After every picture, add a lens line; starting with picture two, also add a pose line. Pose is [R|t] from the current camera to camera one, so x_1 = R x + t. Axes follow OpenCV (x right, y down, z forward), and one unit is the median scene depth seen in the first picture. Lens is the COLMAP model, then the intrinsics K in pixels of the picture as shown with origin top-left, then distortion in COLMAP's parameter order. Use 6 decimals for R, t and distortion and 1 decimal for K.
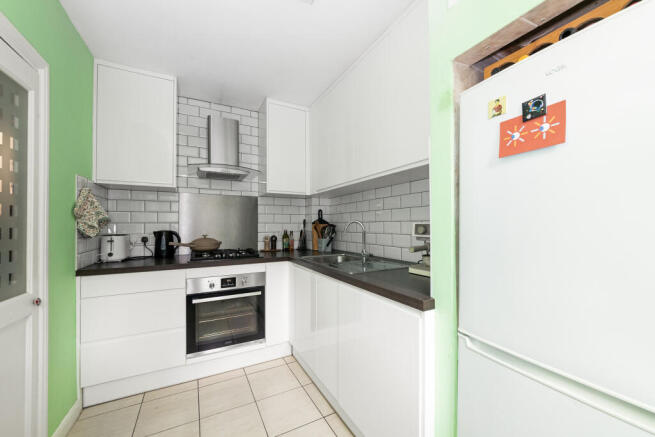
lens RADIAL K [[251.1, 0, 327.5], [0, 251.1, 218.5], [0, 0, 1]] dist [0.000566, 0.000005]
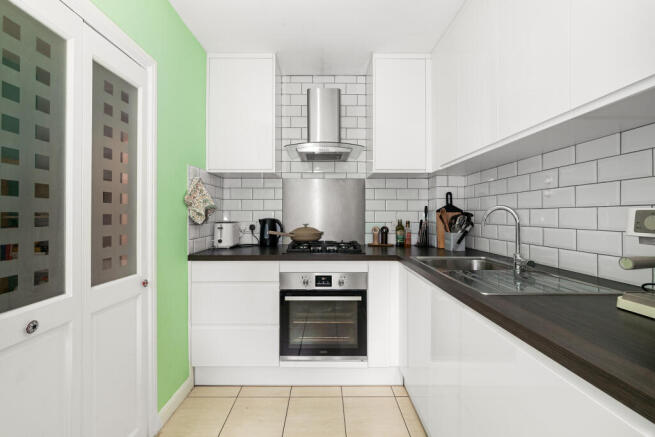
lens RADIAL K [[280.2, 0, 326.2], [0, 280.2, 211.1], [0, 0, 1]] dist [-0.002244, -0.000133]
pose [[0.882985, -0.001036, -0.469400, 0.049674], [0.008403, 0.999872, 0.013601, 0.006873], [0.469326, -0.015954, 0.882881, 0.162348]]
